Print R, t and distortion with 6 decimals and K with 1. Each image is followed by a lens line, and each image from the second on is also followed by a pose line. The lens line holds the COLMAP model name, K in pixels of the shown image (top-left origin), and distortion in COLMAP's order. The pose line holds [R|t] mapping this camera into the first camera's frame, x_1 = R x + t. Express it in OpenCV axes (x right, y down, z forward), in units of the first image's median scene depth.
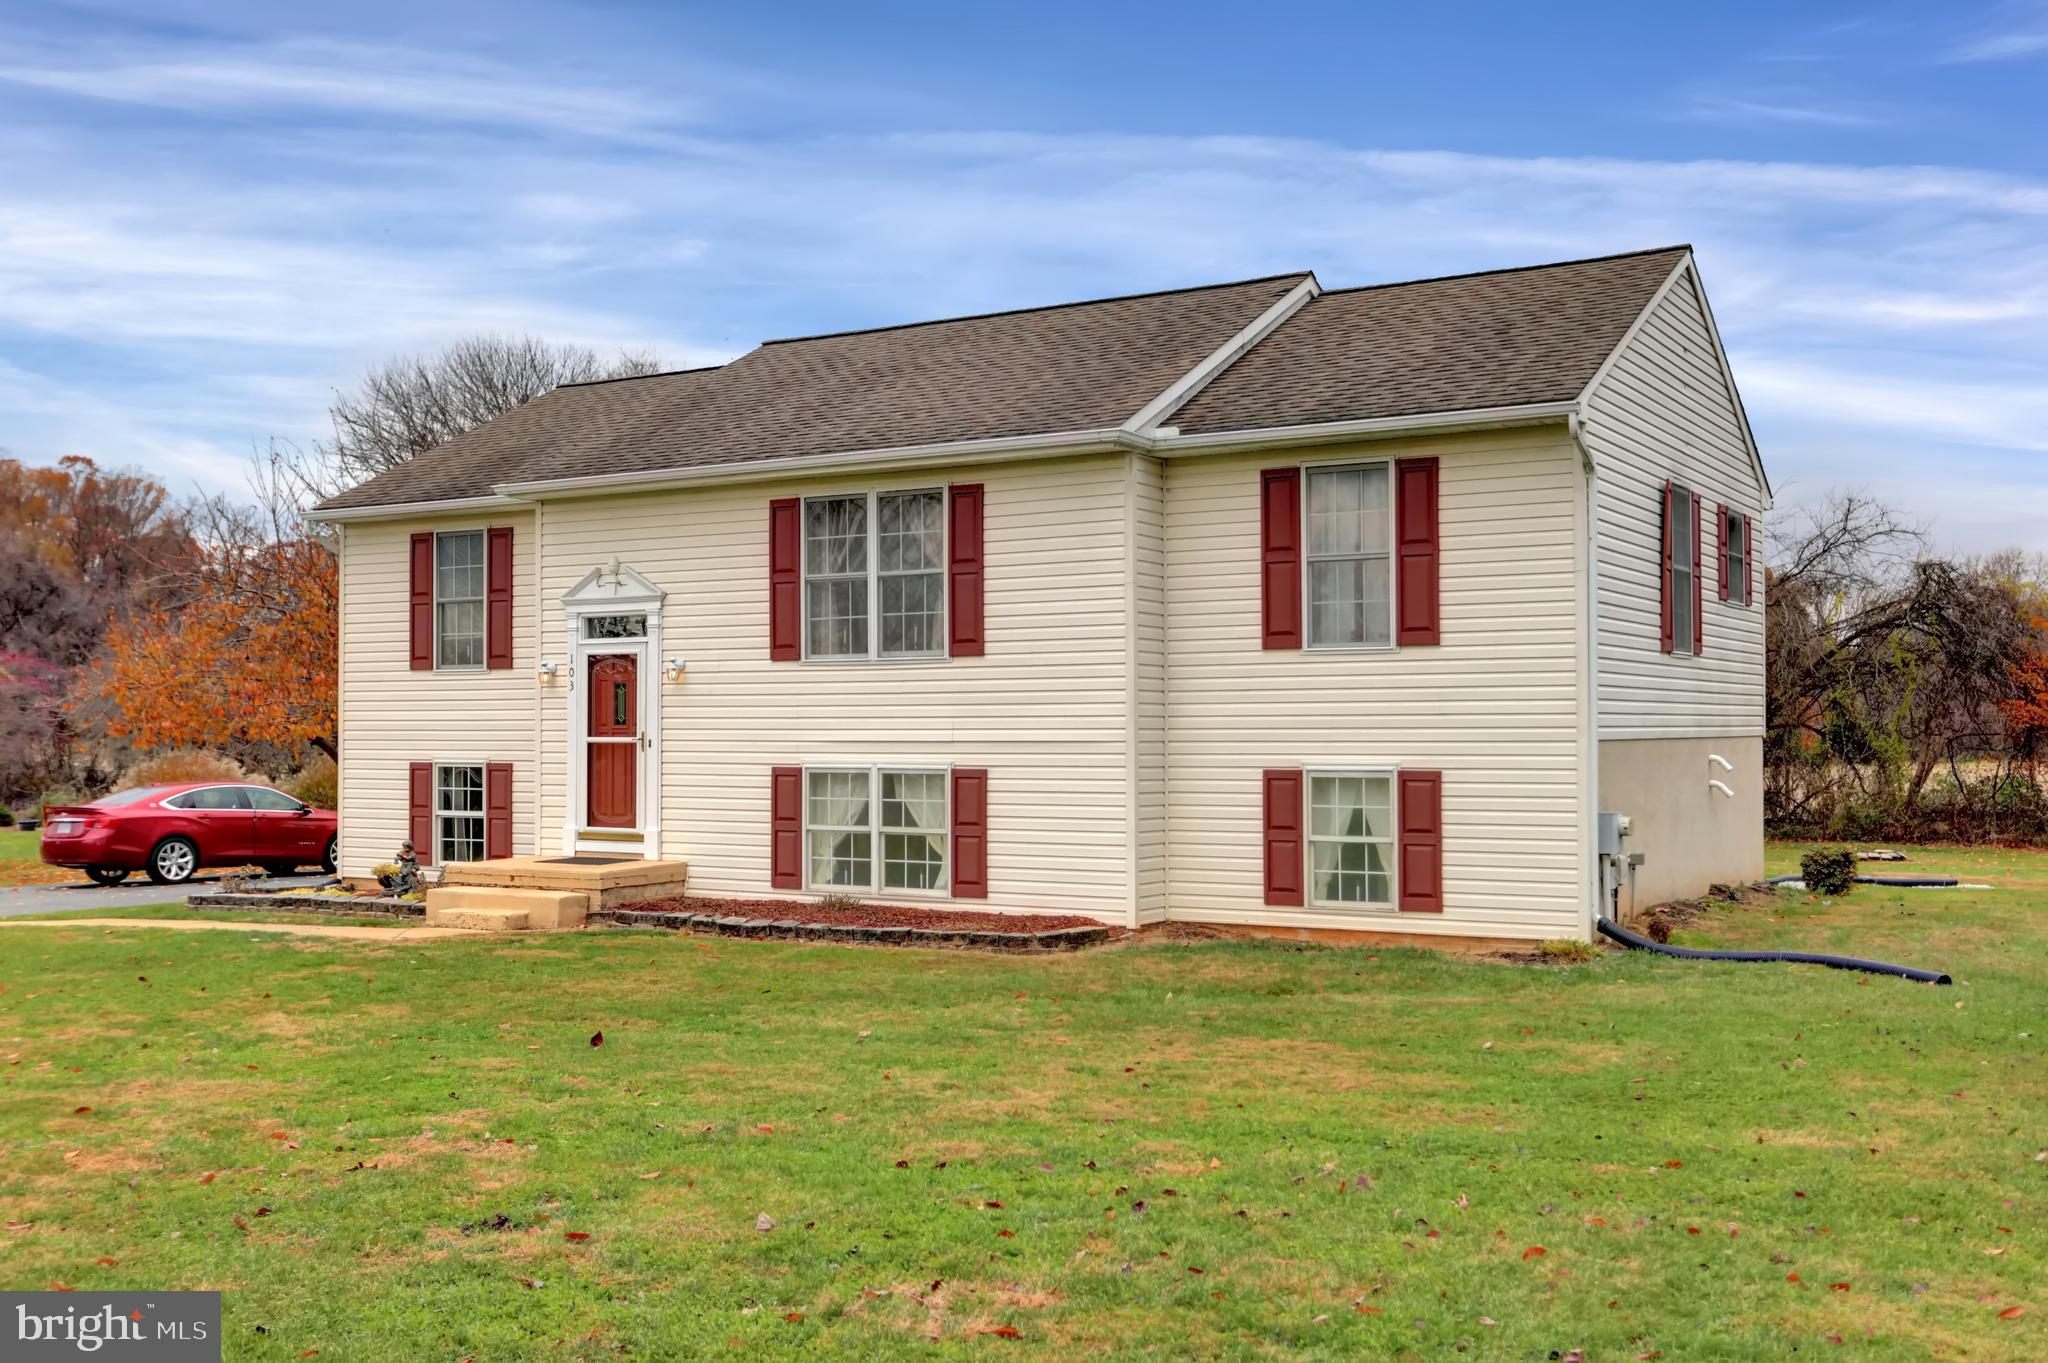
lens RADIAL K [[1992.5, 0, 1024.0], [0, 1992.5, 681.5], [0, 0, 1]] dist [0.011692, 0.007978]
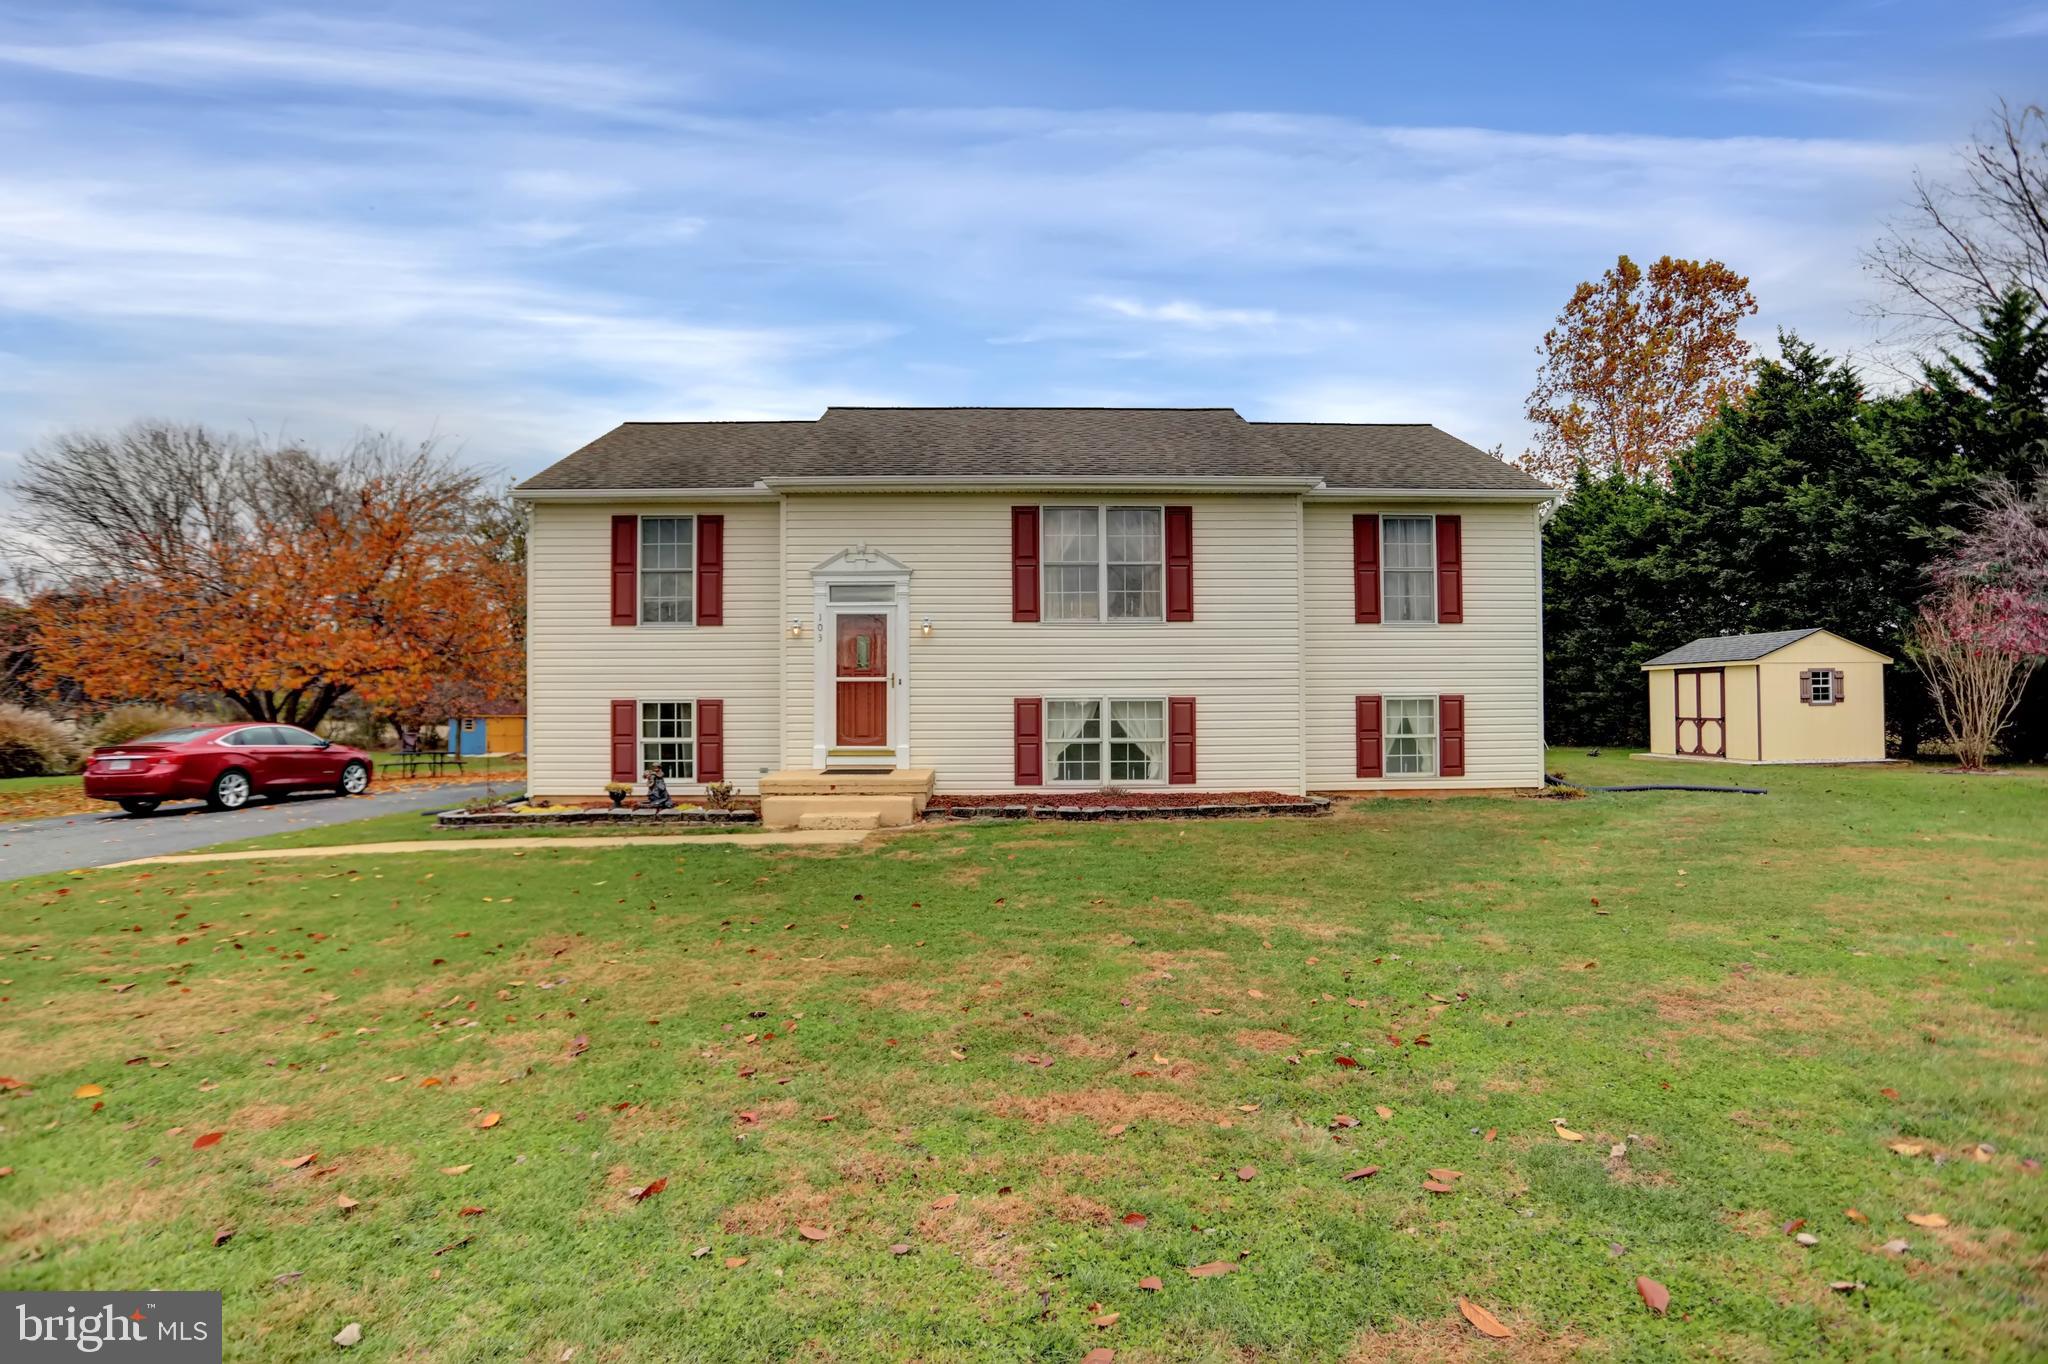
lens RADIAL K [[987.4, 0, 1024.0], [0, 987.4, 682.0], [0, 0, 1]] dist [-0.077160, 0.032688]
pose [[0.845727, 0.006148, 0.533581, -0.488114], [-0.009866, 0.999943, 0.004116, 0.028784], [-0.533525, -0.008745, 0.845739, 0.415077]]
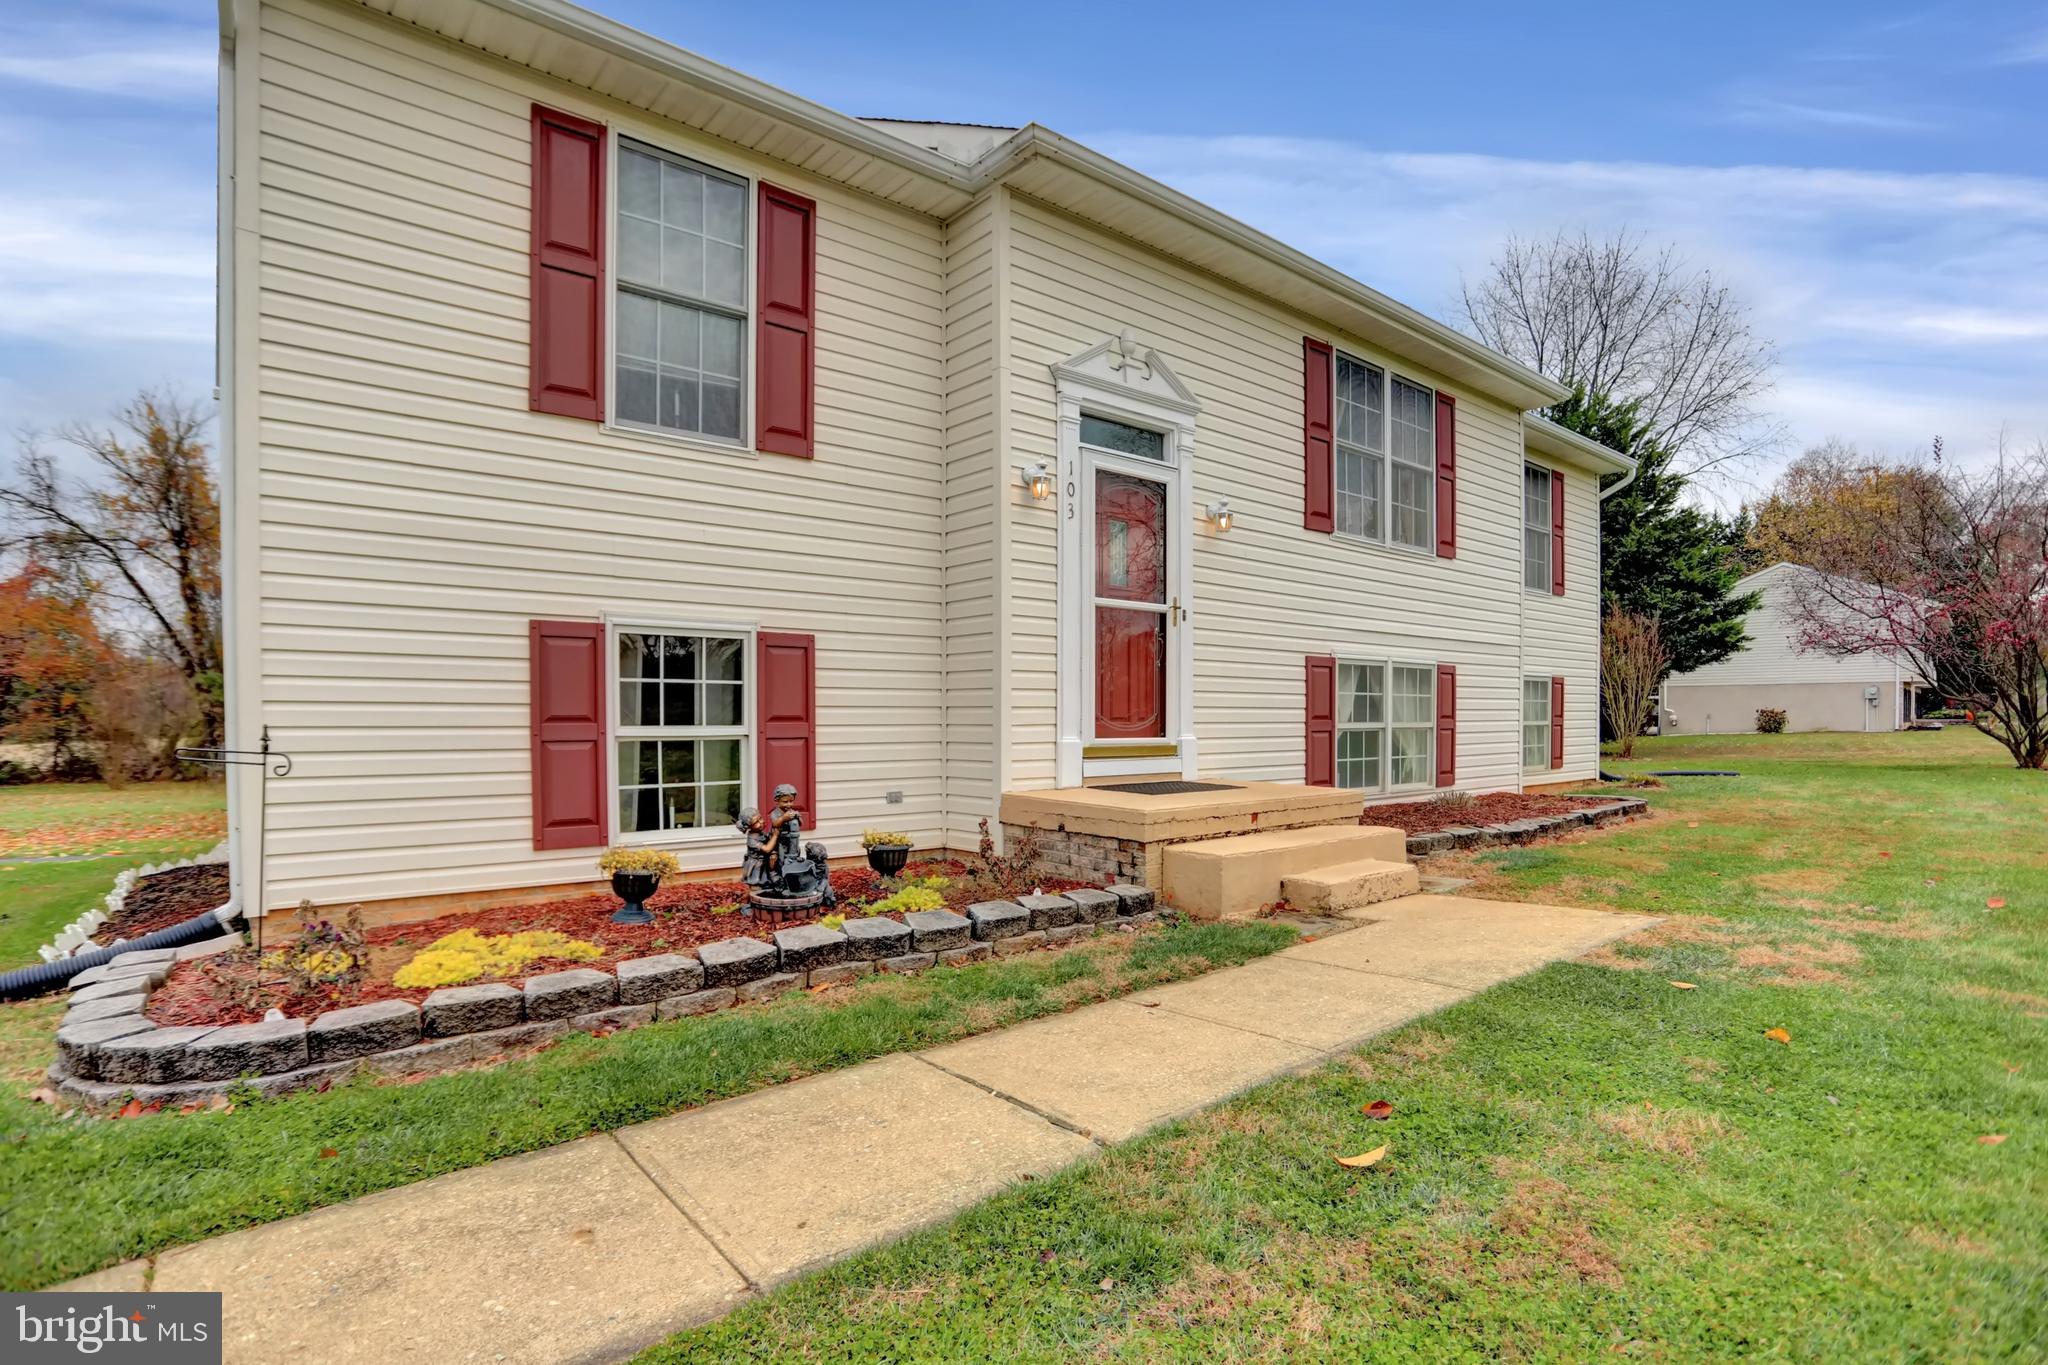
lens RADIAL K [[1012.8, 0, 1018.2], [0, 1012.8, 732.6], [0, 0, 1]] dist [-0.037221, 0.001012]
pose [[0.338704, -0.011835, 0.940819, -0.566442], [-0.021391, 0.999566, 0.020275, 0.069182], [-0.940650, -0.026993, 0.338304, 0.970506]]
